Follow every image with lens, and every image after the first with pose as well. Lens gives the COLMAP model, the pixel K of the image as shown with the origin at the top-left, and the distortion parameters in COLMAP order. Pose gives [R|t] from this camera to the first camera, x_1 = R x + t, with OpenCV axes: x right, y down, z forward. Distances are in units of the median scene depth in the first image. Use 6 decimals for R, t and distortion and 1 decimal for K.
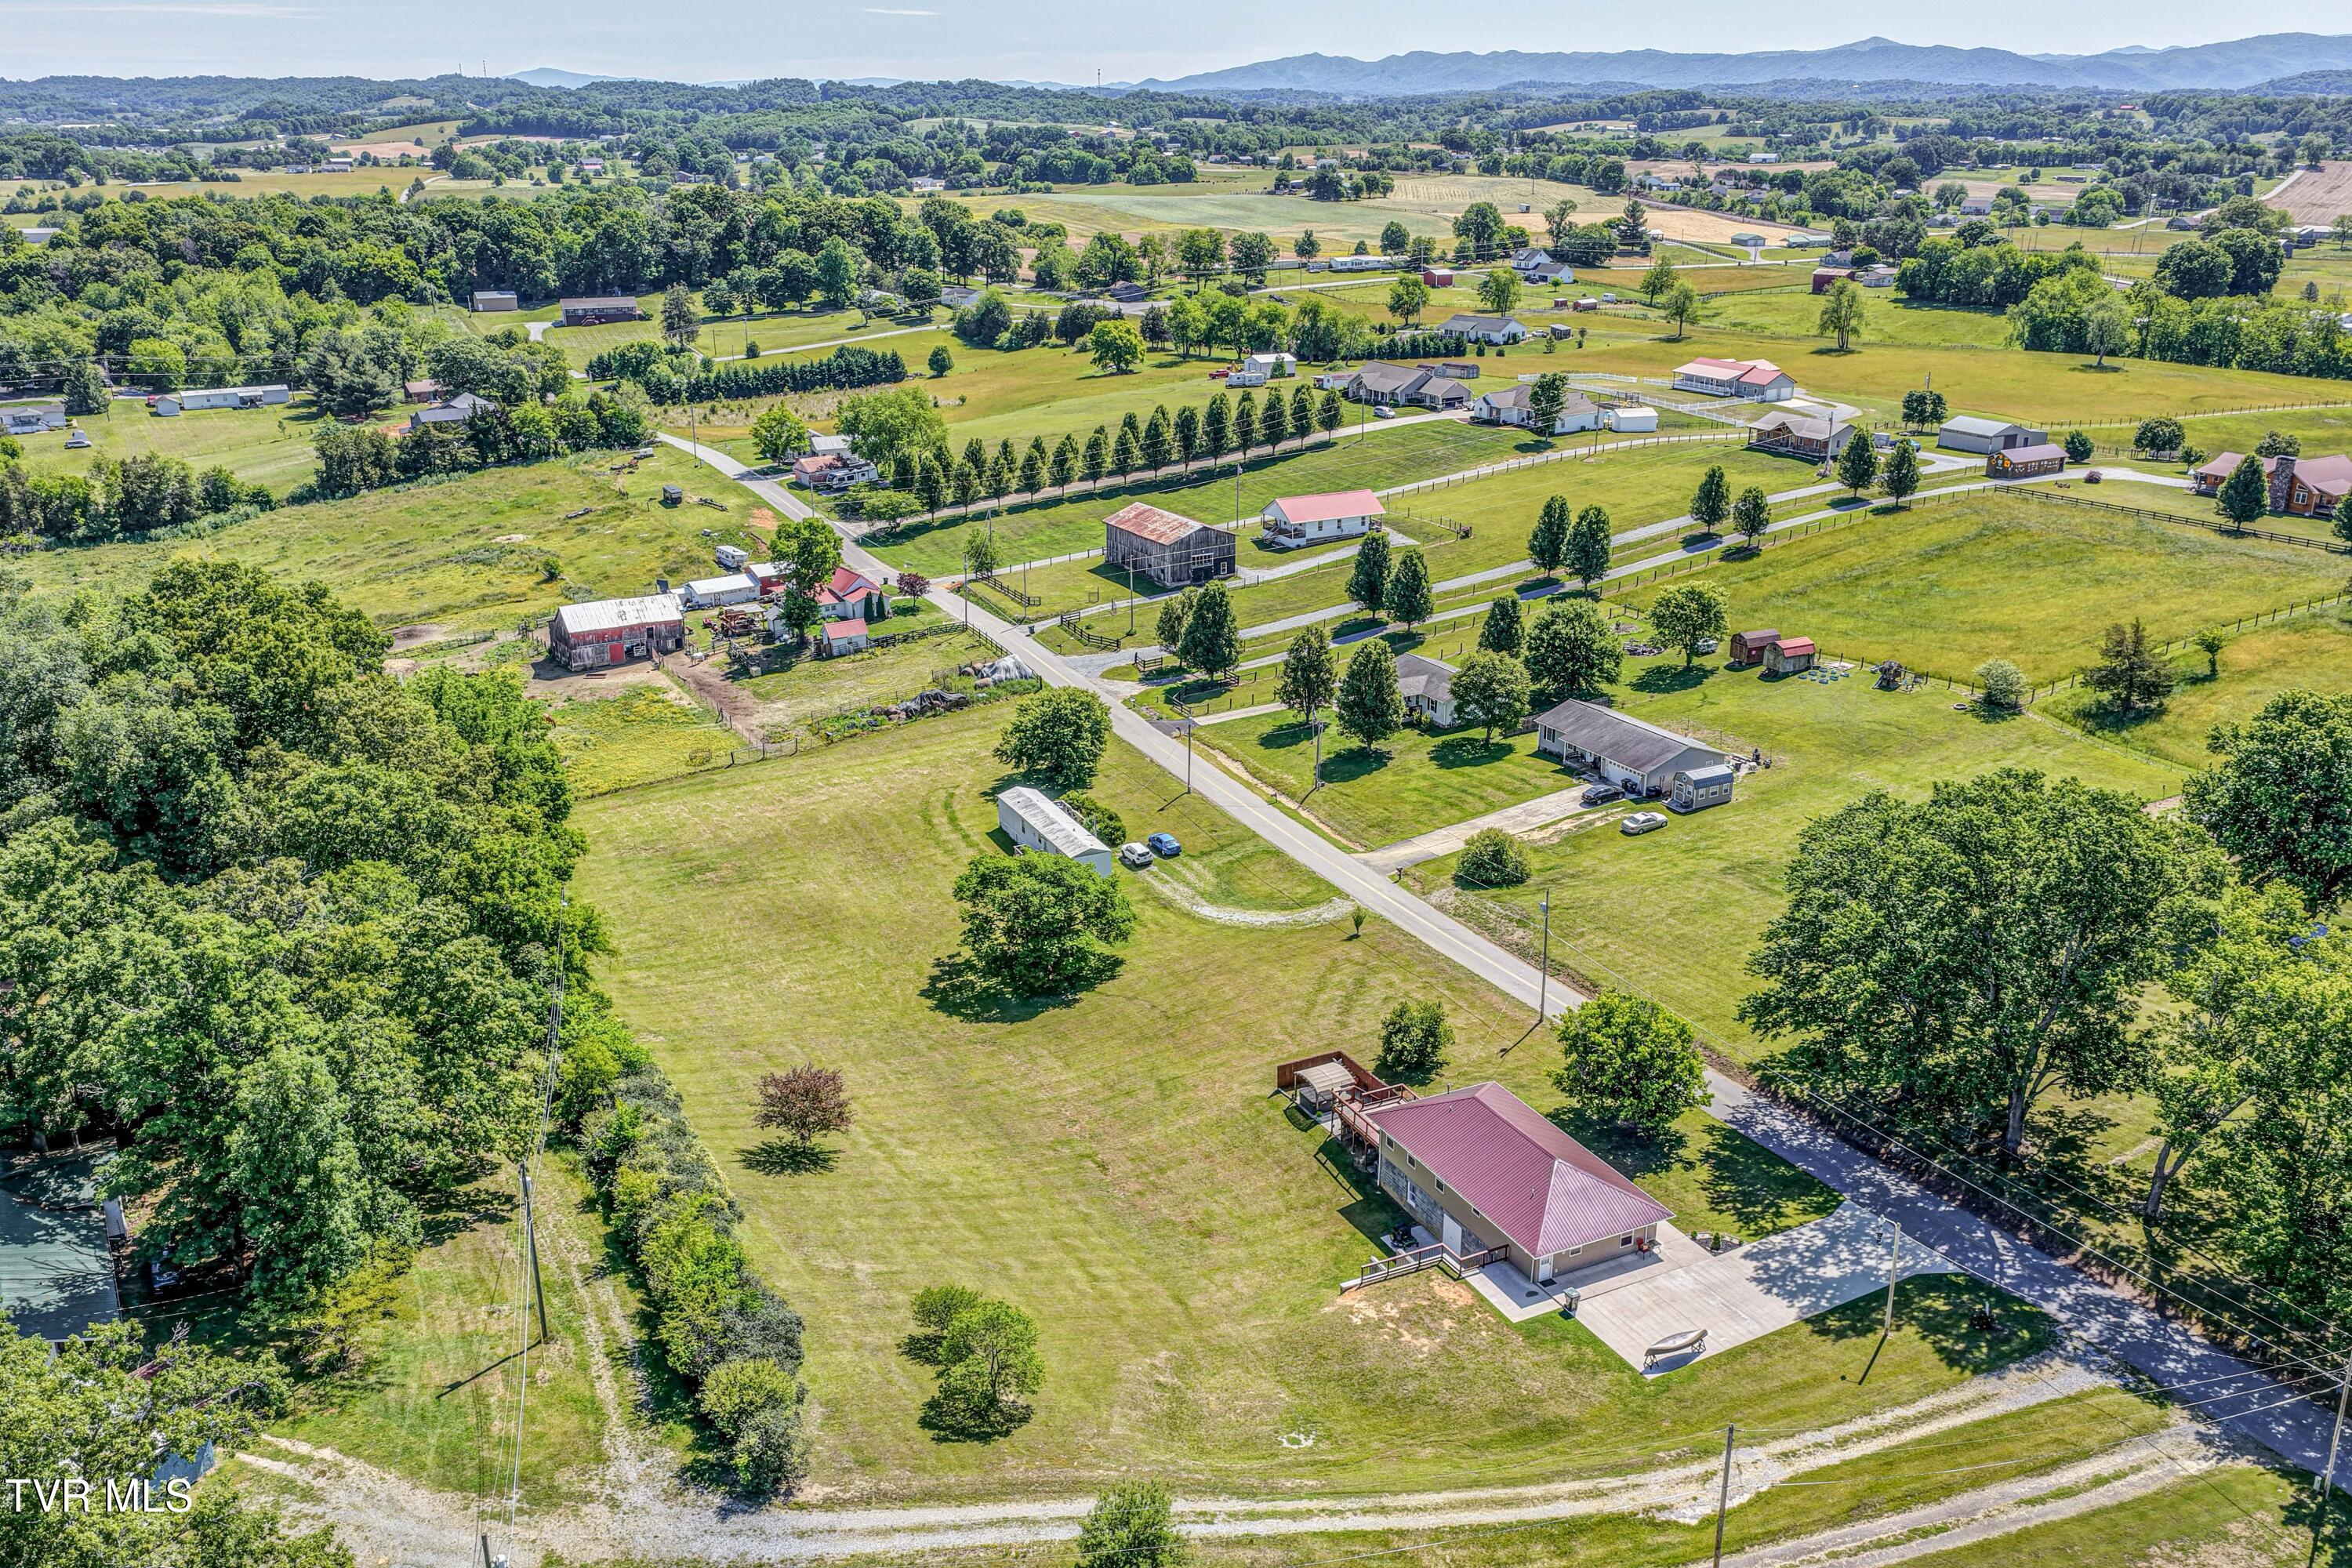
lens RADIAL K [[1925.1, 0, 1179.0], [0, 1925.1, 780.2], [0, 0, 1]] dist [-0.014841, 0.028702]
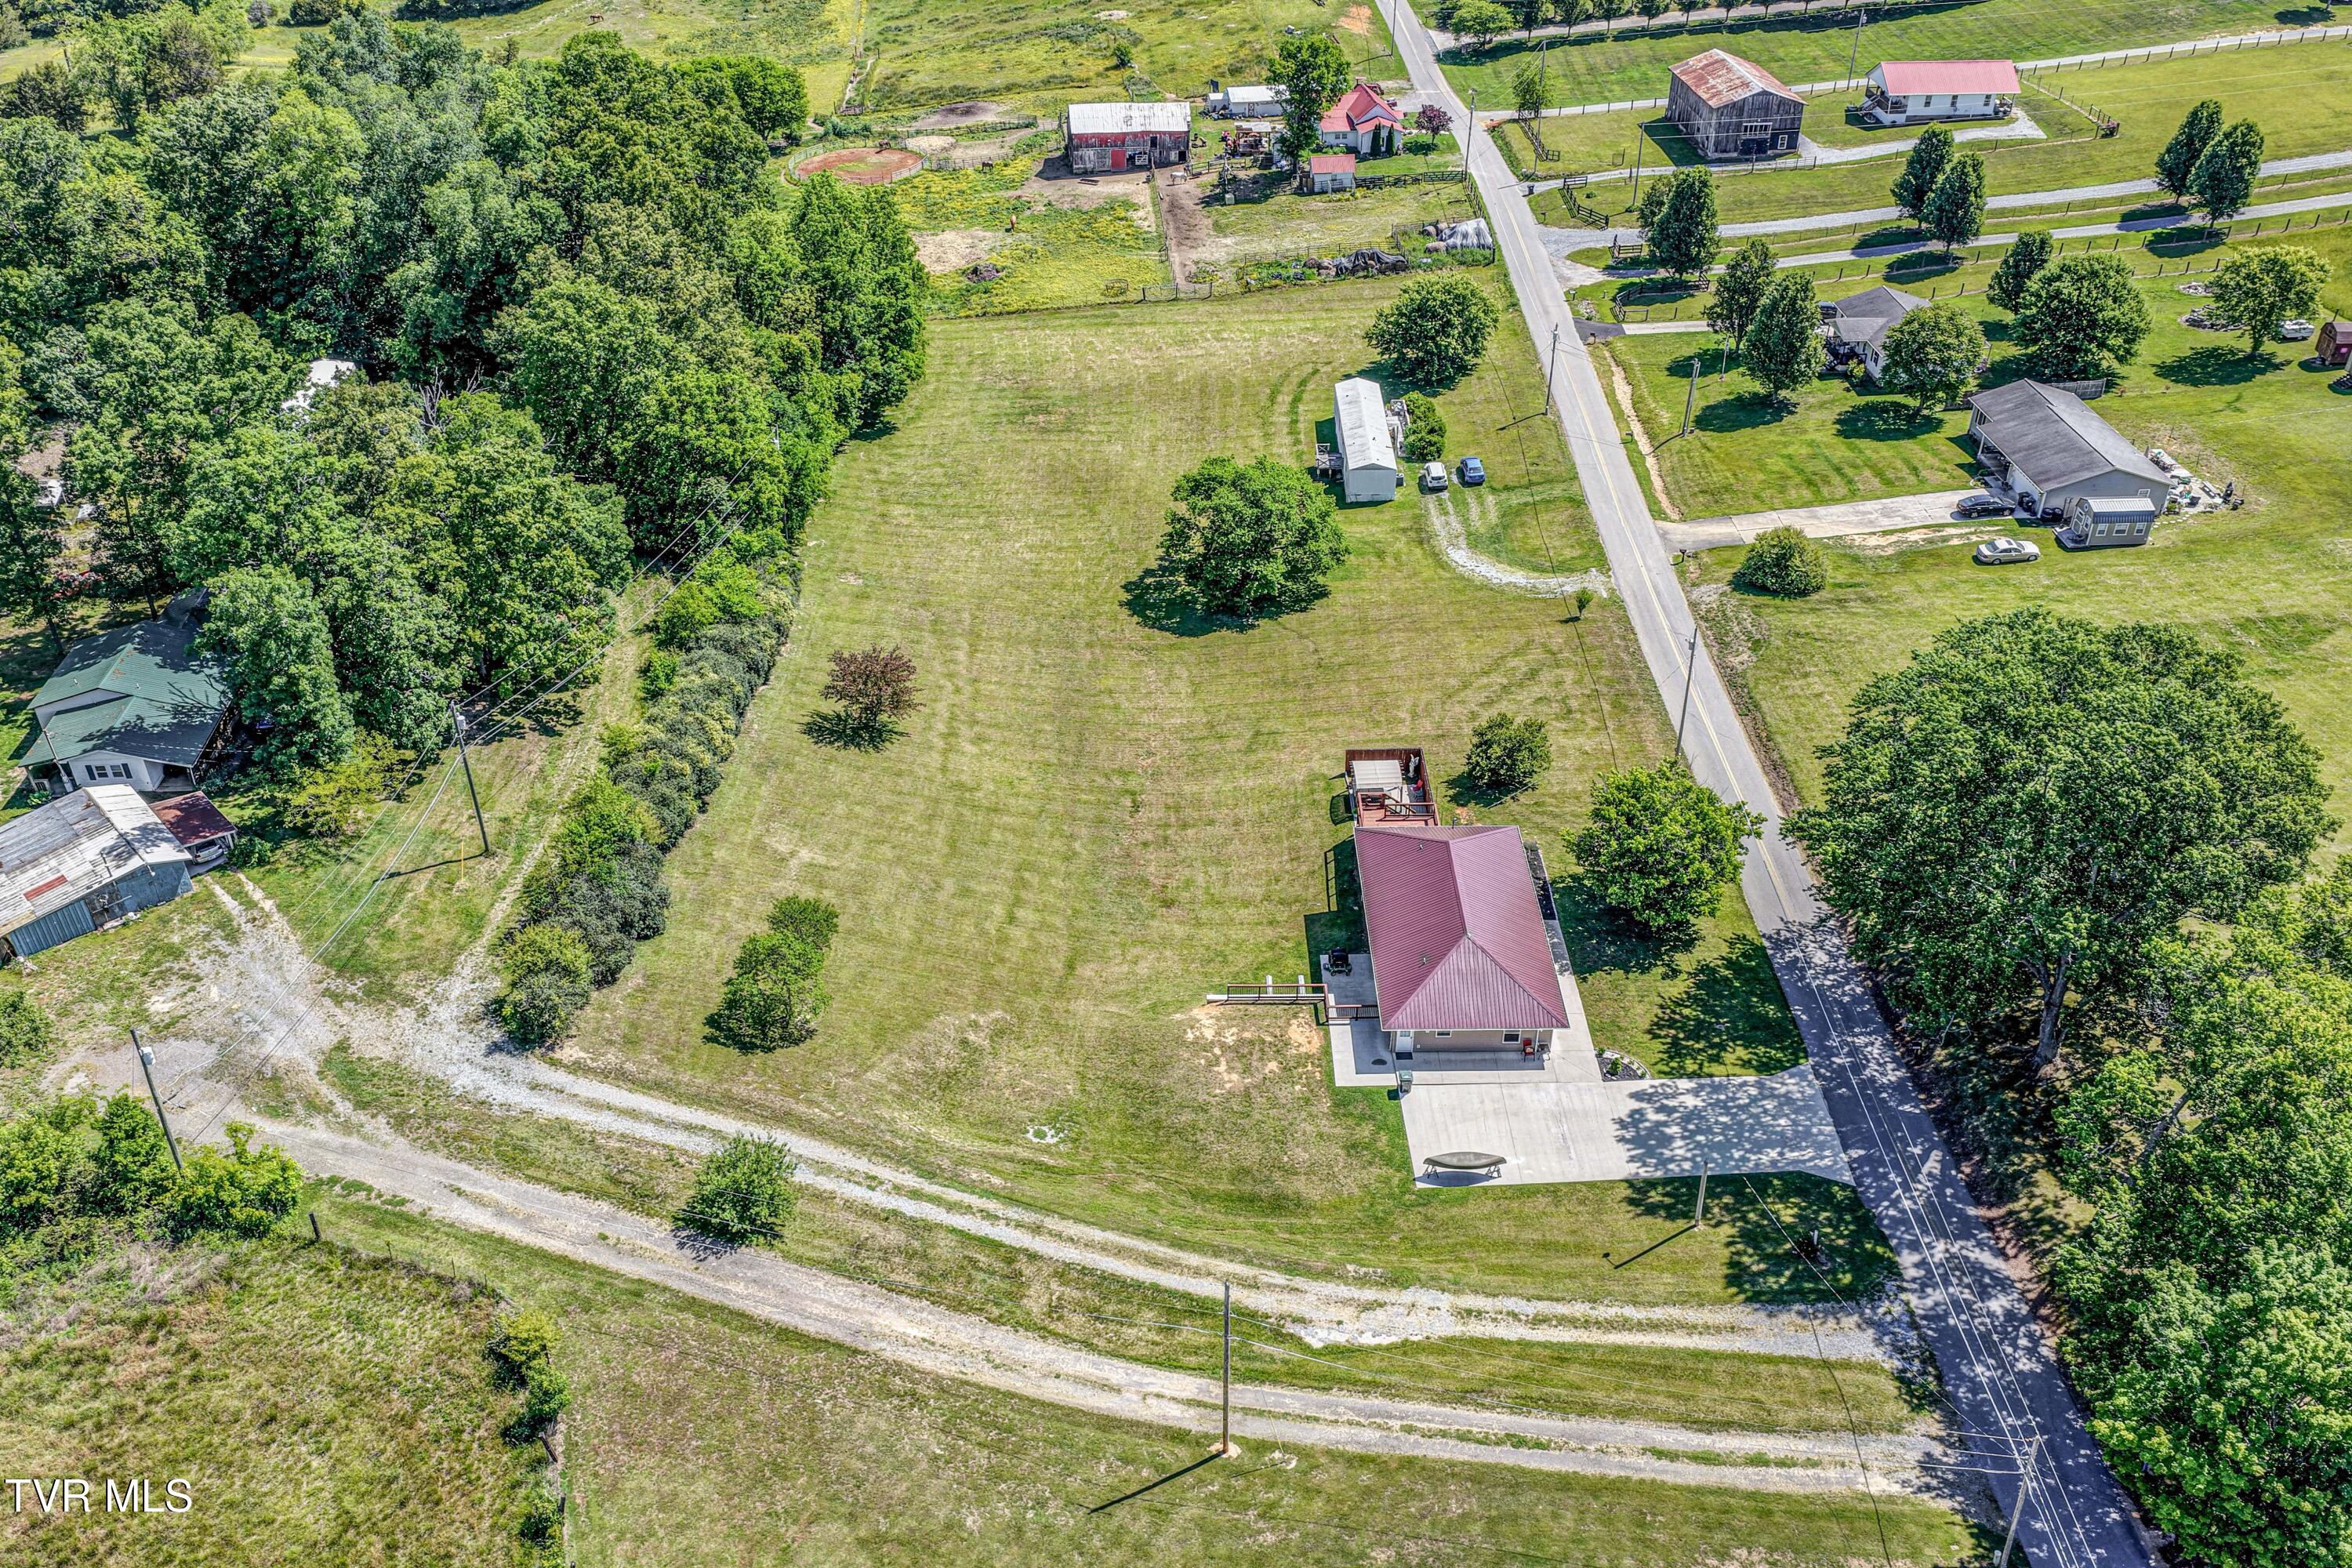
lens RADIAL K [[1925.1, 0, 1174.6], [0, 1925.1, 779.6], [0, 0, 1]] dist [-0.014841, 0.028702]
pose [[0.902656, 0.240961, -0.356581, 0.232869], [-0.139486, 0.947638, 0.287272, -0.072786], [0.407131, -0.209570, 0.889002, 0.083932]]
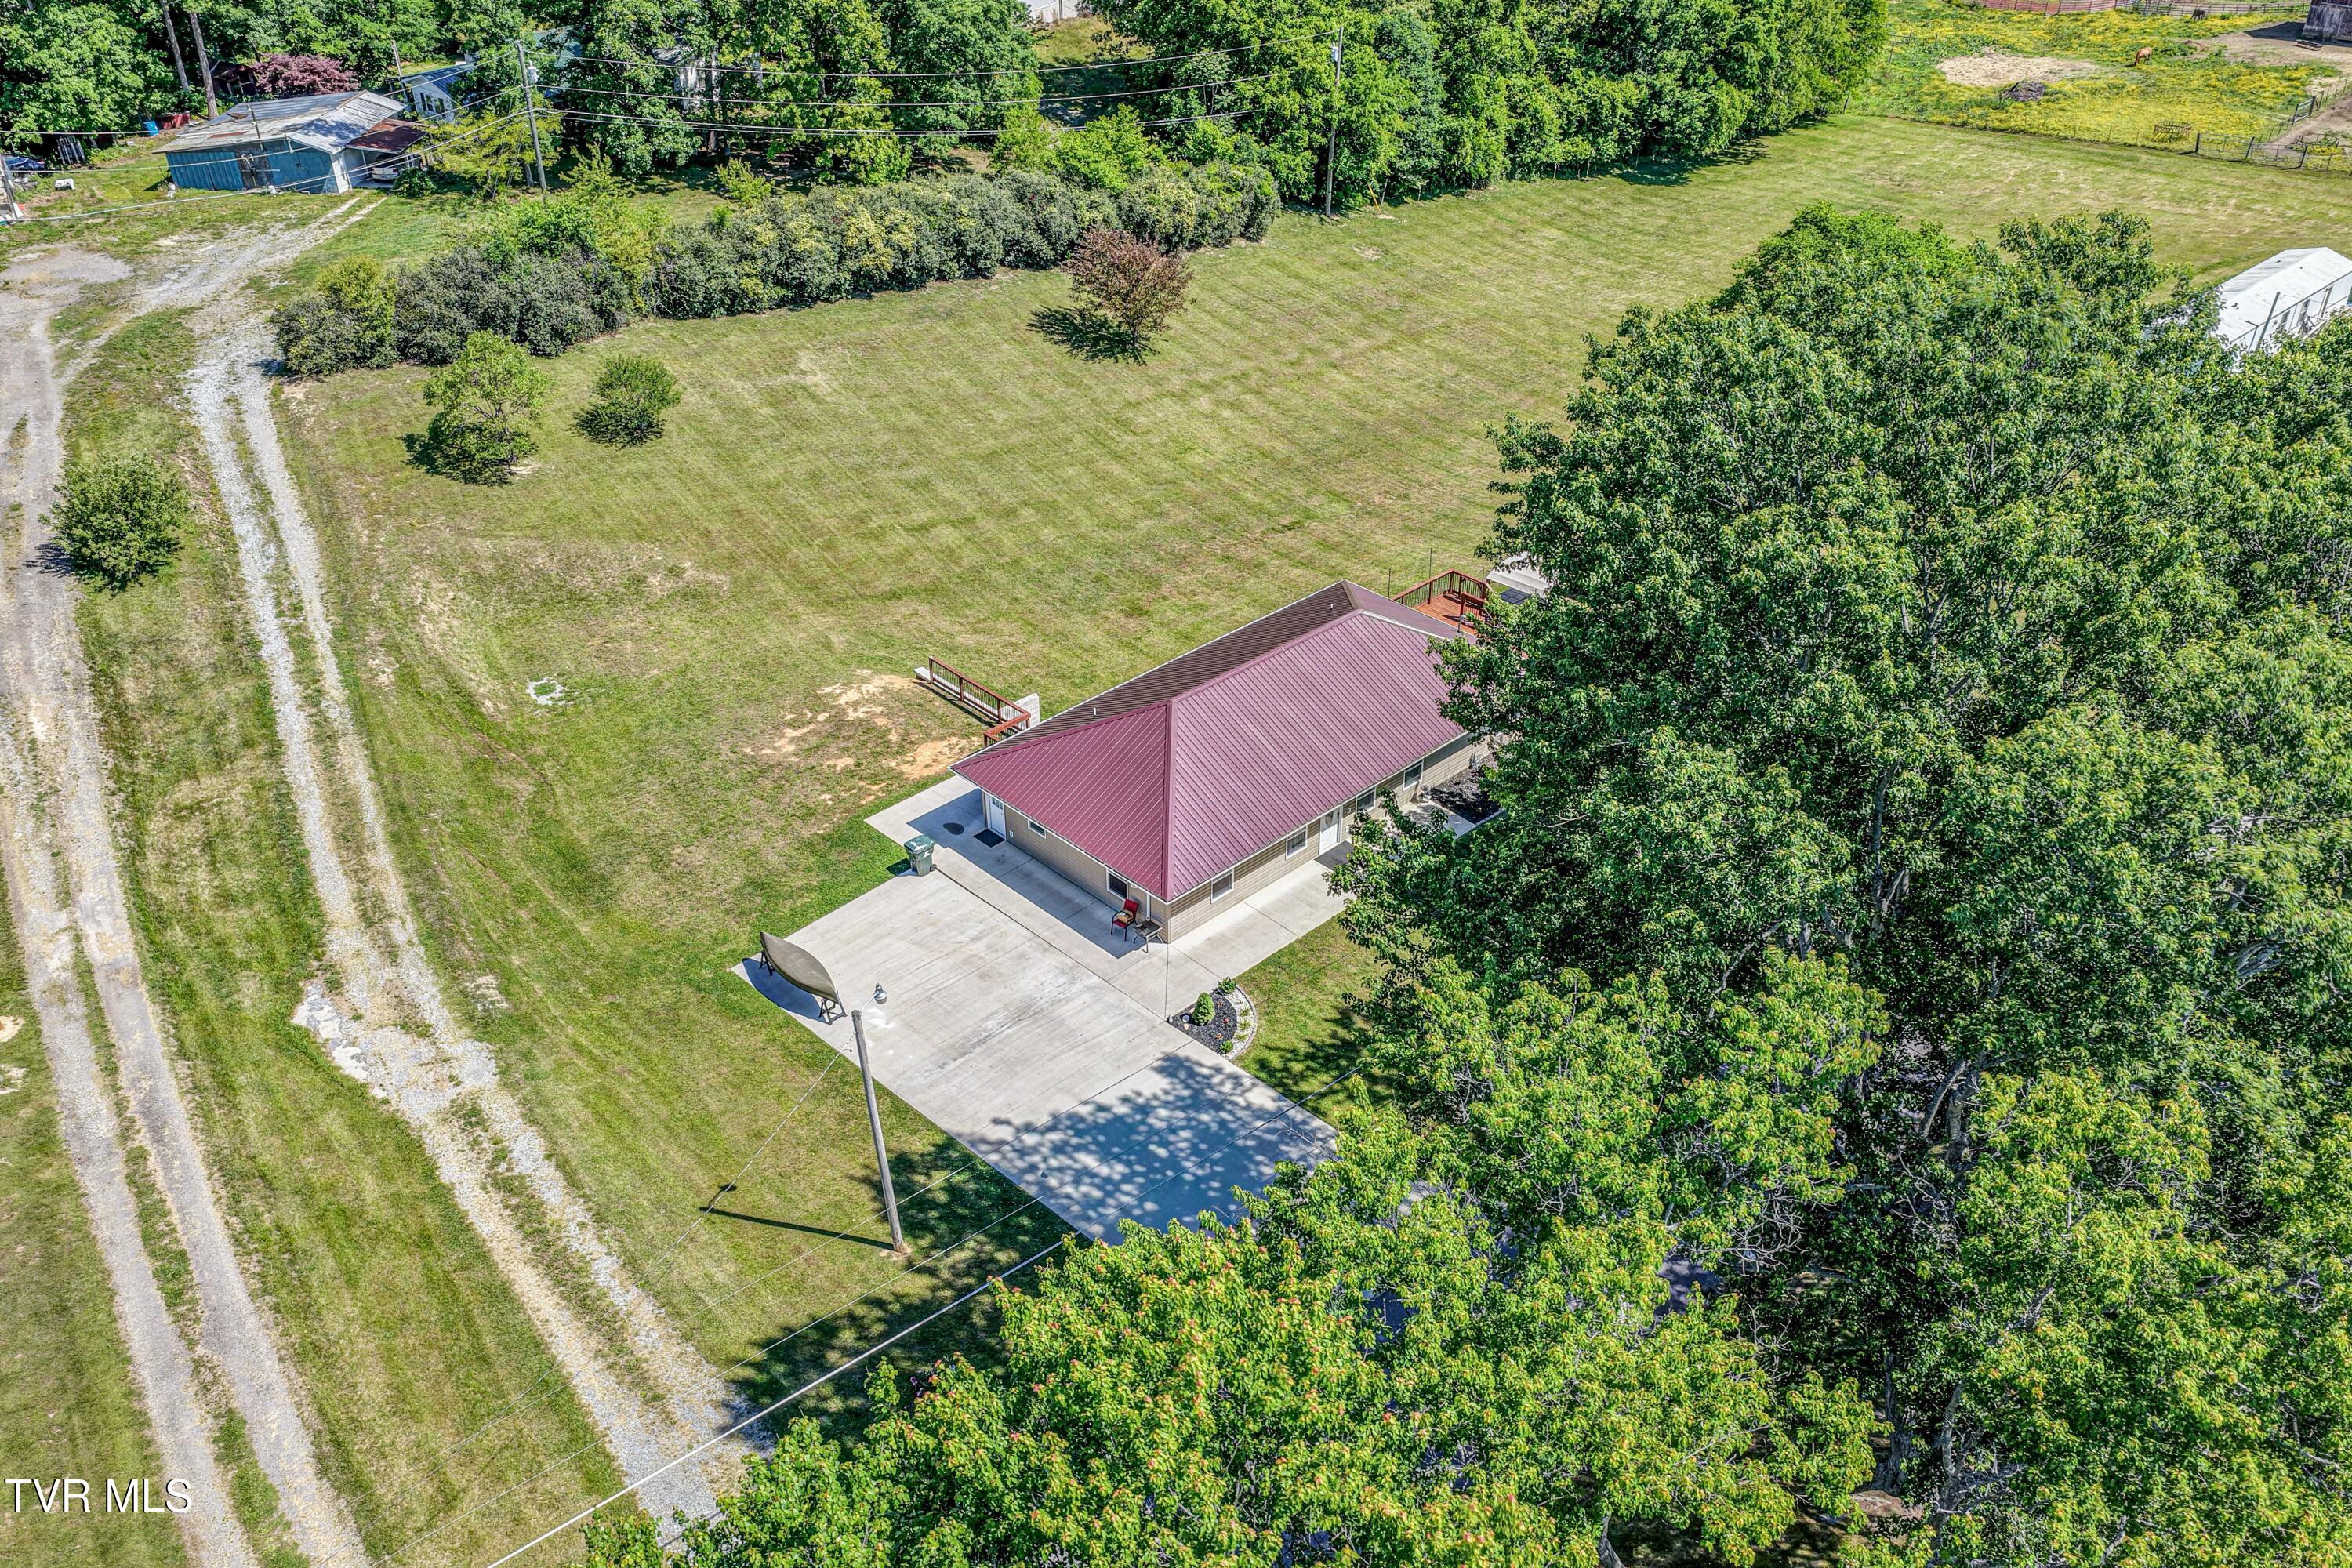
lens RADIAL K [[1925.1, 0, 1179.1], [0, 1925.1, 781.5], [0, 0, 1]] dist [-0.014841, 0.028702]
pose [[0.309590, 0.520756, -0.795592, 0.378888], [-0.309003, 0.846386, 0.433760, -0.006032], [0.899261, 0.111553, 0.422948, 0.479491]]
